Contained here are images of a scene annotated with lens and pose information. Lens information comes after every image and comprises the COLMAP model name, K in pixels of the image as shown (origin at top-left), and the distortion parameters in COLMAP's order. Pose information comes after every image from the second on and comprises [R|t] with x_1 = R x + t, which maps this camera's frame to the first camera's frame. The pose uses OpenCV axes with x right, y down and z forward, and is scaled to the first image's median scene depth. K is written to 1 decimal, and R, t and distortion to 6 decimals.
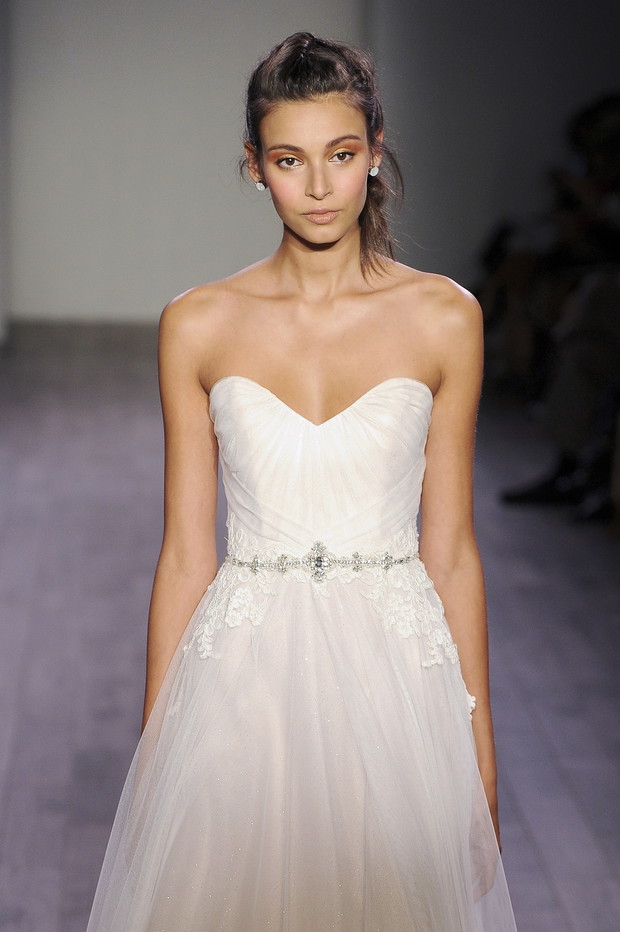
lens RADIAL K [[3879.1, 0, 305.0], [0, 3879.1, 472.1], [0, 0, 1]] dist [1.158057, 0.000000]
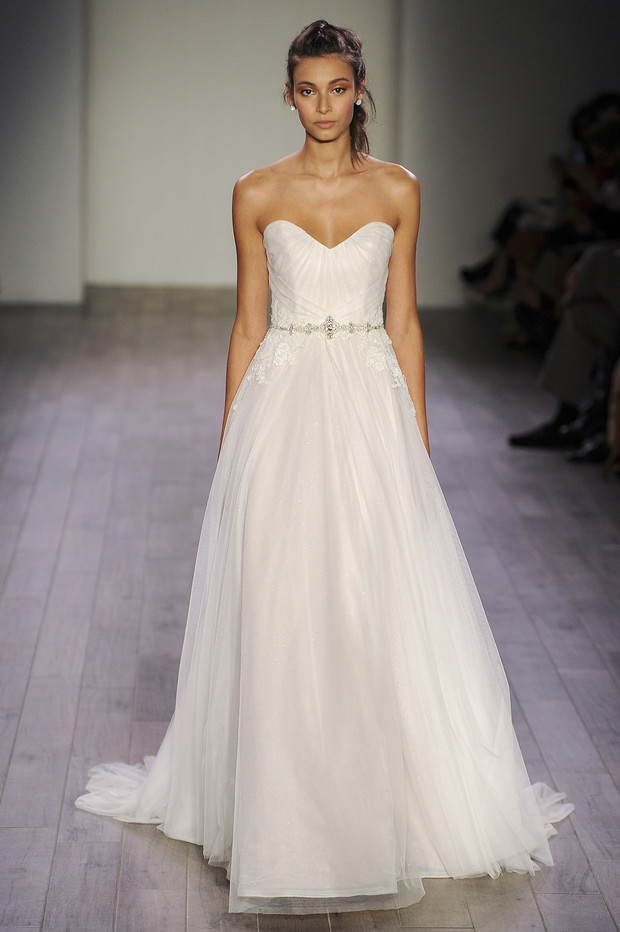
lens RADIAL K [[4000.2, 0, 328.7], [0, 4000.2, 445.7], [0, 0, 1]] dist [0.452848, 0.000000]
pose [[0.999886, 0.013559, -0.006617, 0.017335], [-0.013634, 0.999840, -0.011549, 0.096637], [0.006460, 0.011638, 0.999911, -0.809048]]
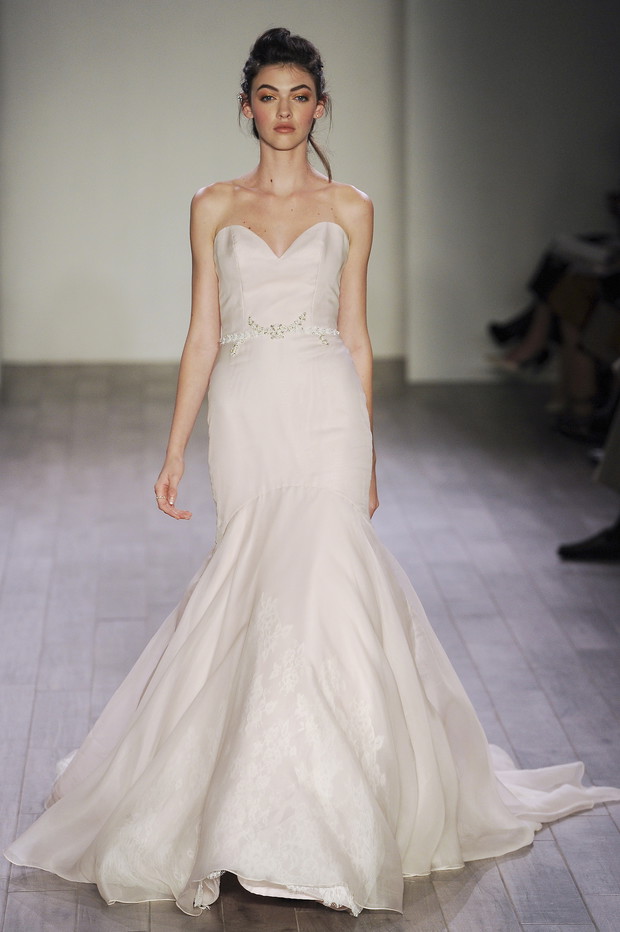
lens RADIAL K [[5330.9, 0, 307.7], [0, 5330.9, 456.7], [0, 0, 1]] dist [1.587302, 0.000000]
pose [[0.999879, -0.011791, -0.010142, 0.029844], [0.011437, 0.999345, -0.034343, 0.135717], [0.010540, 0.034223, 0.999359, -1.164696]]
